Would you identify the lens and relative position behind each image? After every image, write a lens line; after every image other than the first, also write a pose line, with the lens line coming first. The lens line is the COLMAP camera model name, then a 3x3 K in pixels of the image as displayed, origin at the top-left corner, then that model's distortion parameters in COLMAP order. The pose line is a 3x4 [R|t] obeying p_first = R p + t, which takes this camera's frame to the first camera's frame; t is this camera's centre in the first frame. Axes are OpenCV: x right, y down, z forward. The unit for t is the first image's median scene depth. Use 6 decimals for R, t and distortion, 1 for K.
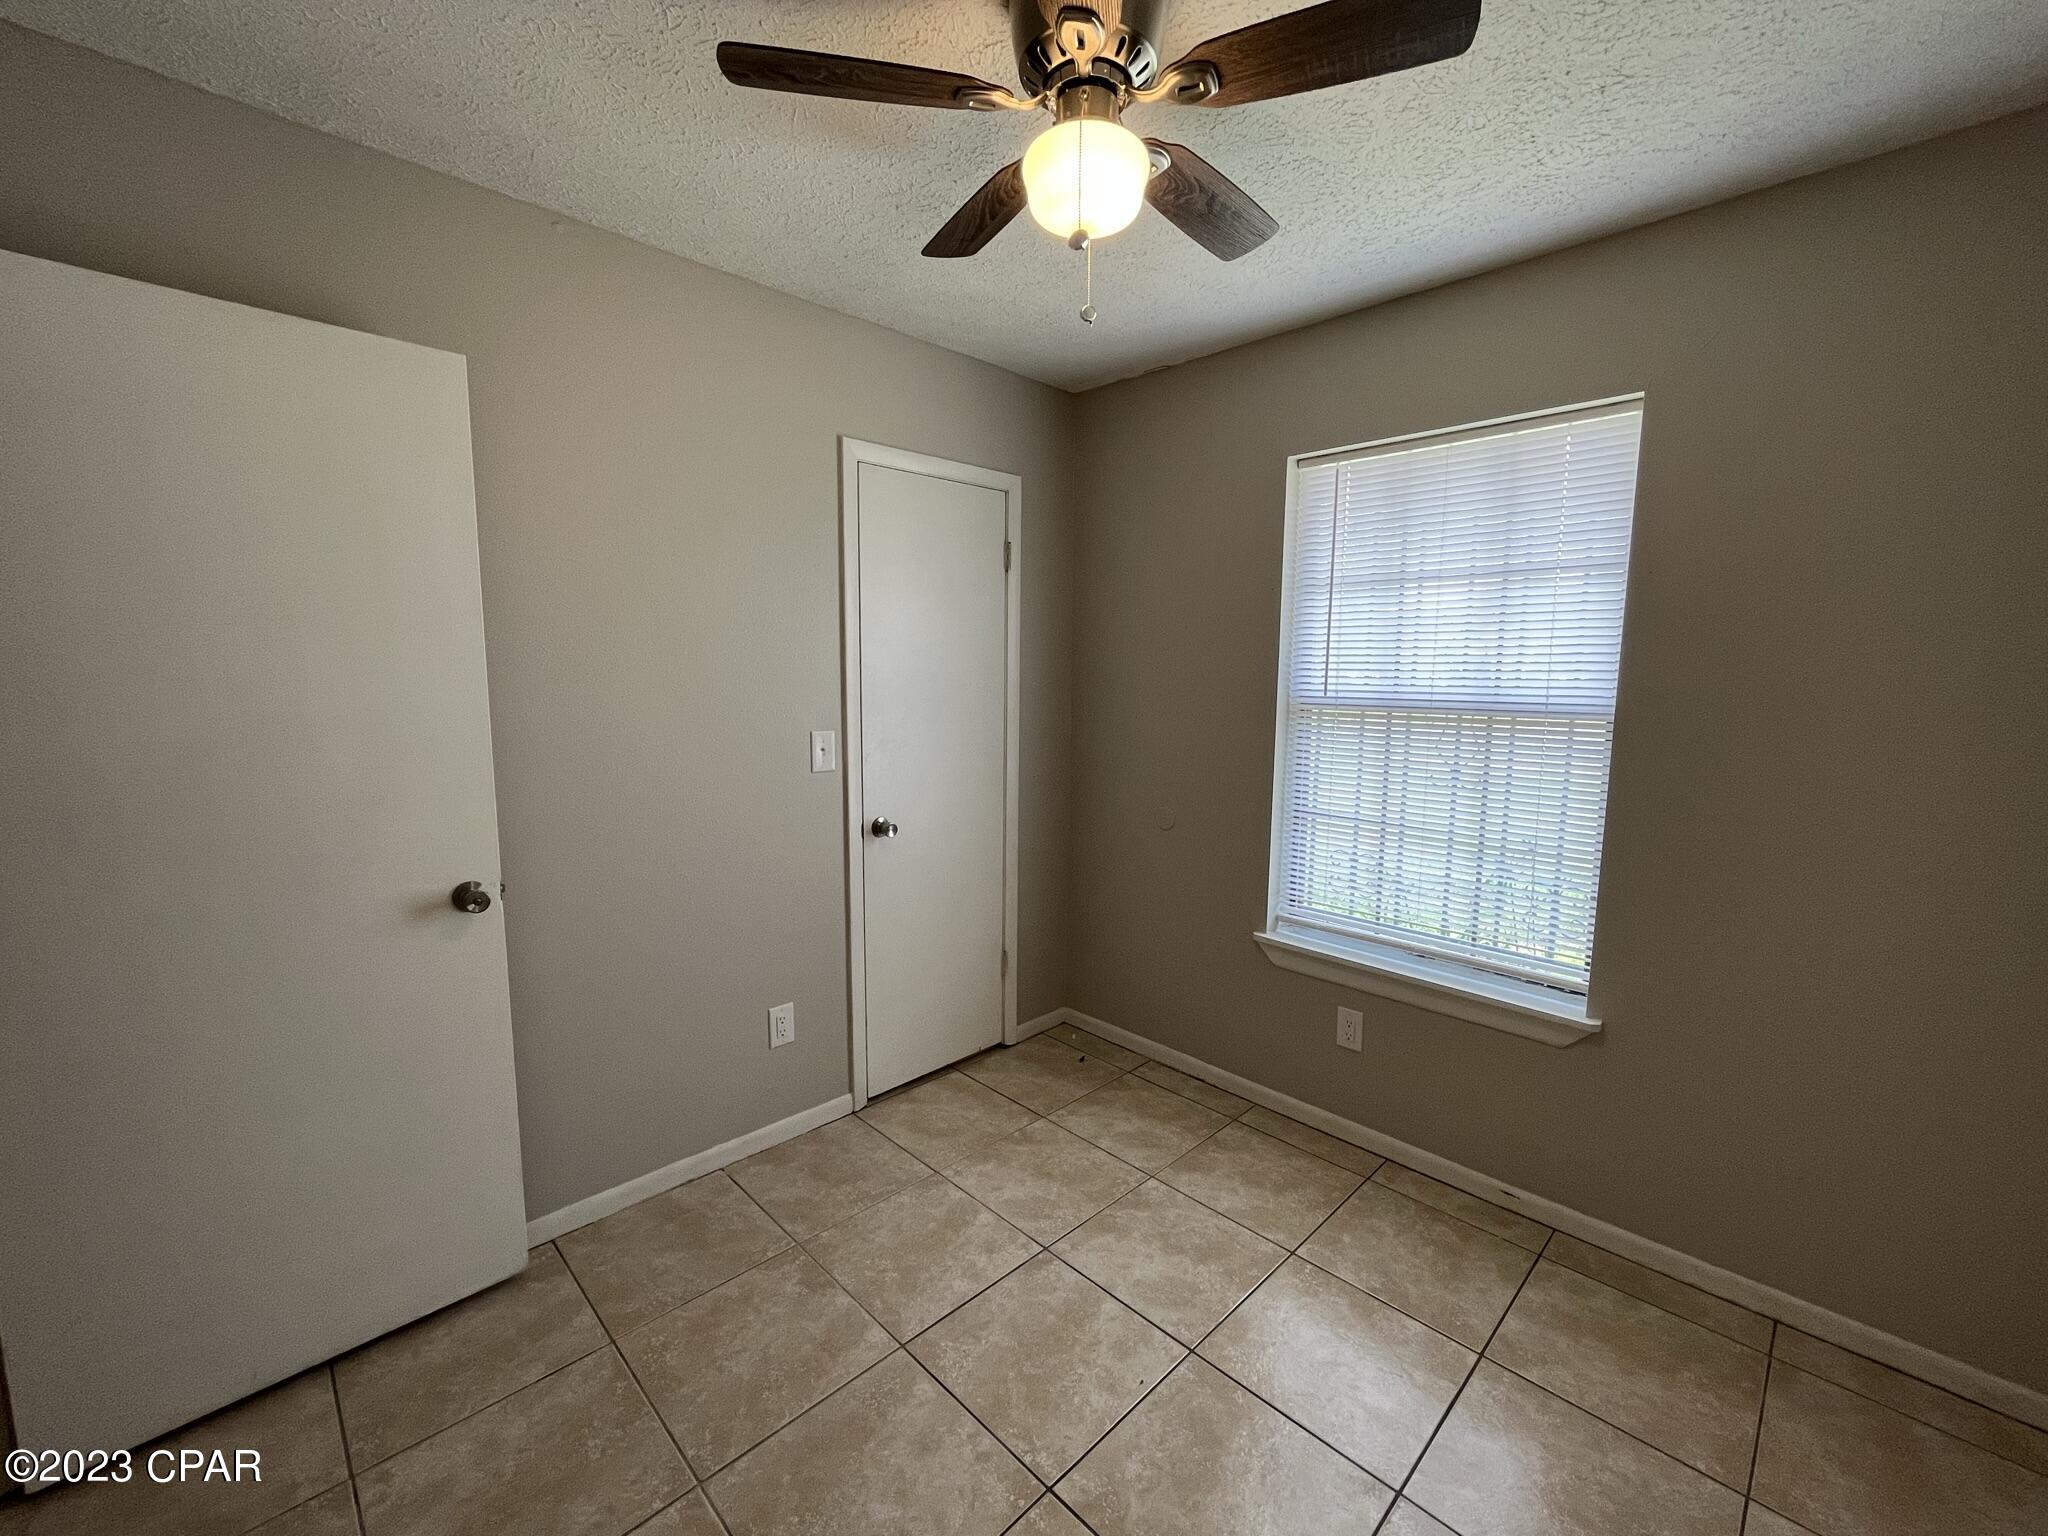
lens RADIAL K [[834.9, 0, 1024.0], [0, 834.9, 768.0], [0, 0, 1]] dist [0.011002, -0.000390]
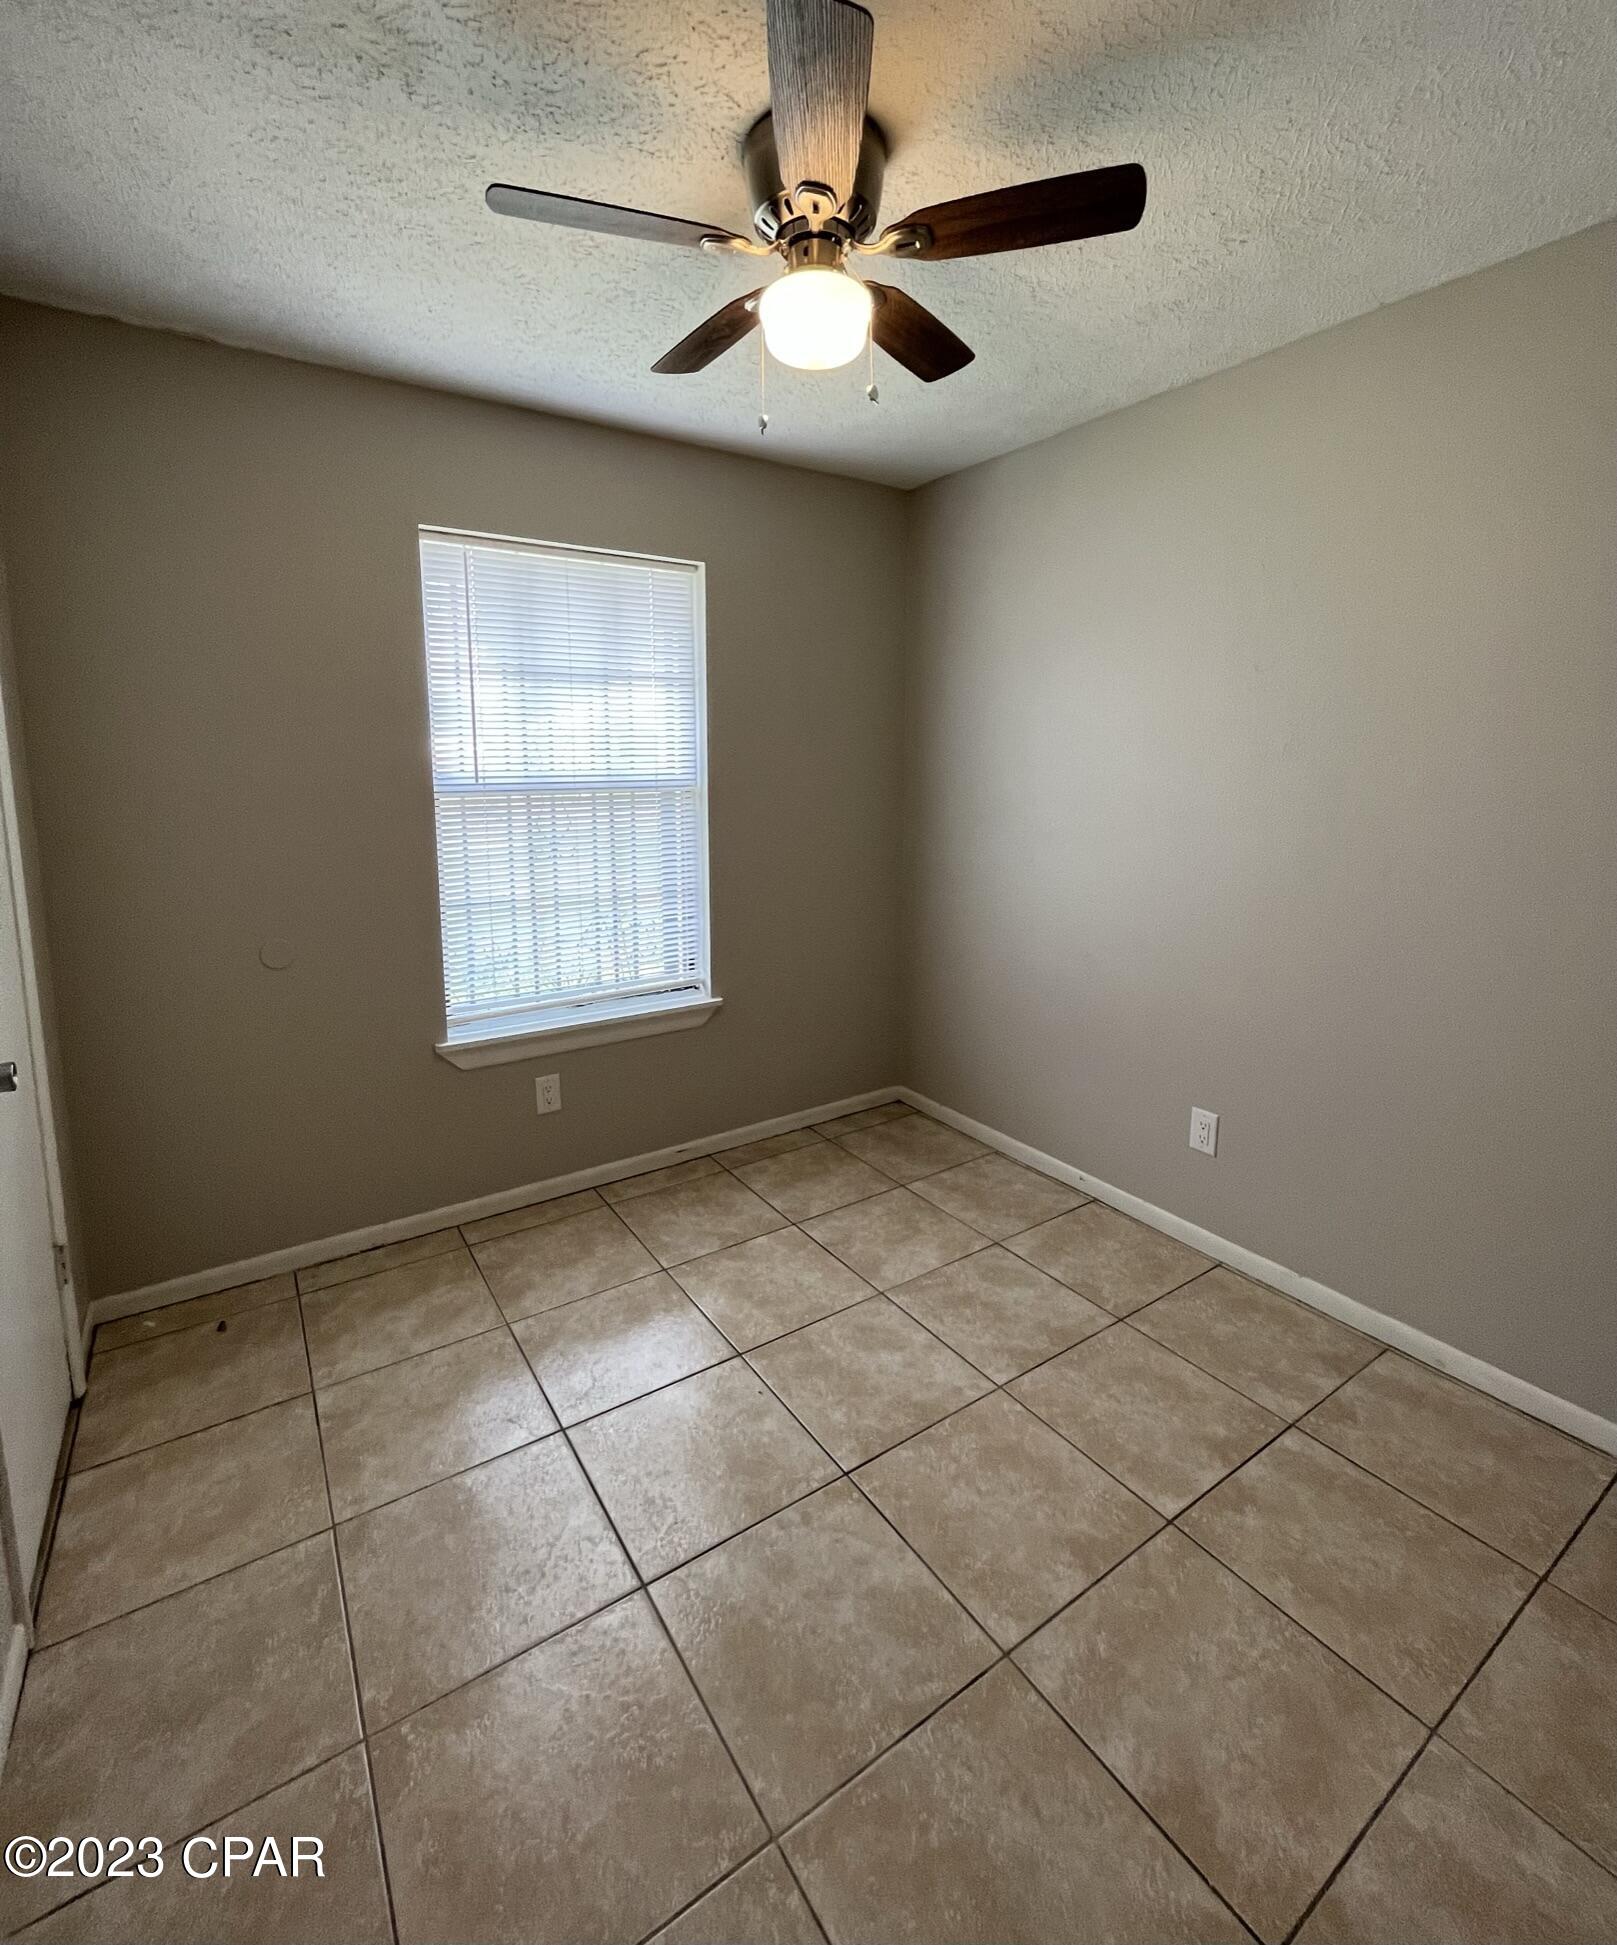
lens RADIAL K [[884.7, 0, 807.4], [0, 884.7, 880.3], [0, 0, 1]] dist [0.020999, -0.001085]
pose [[0.195306, -0.141289, 0.970512, -0.669529], [0.121324, 0.985448, 0.119049, -0.056519], [-0.973209, 0.094496, 0.209605, 0.462937]]
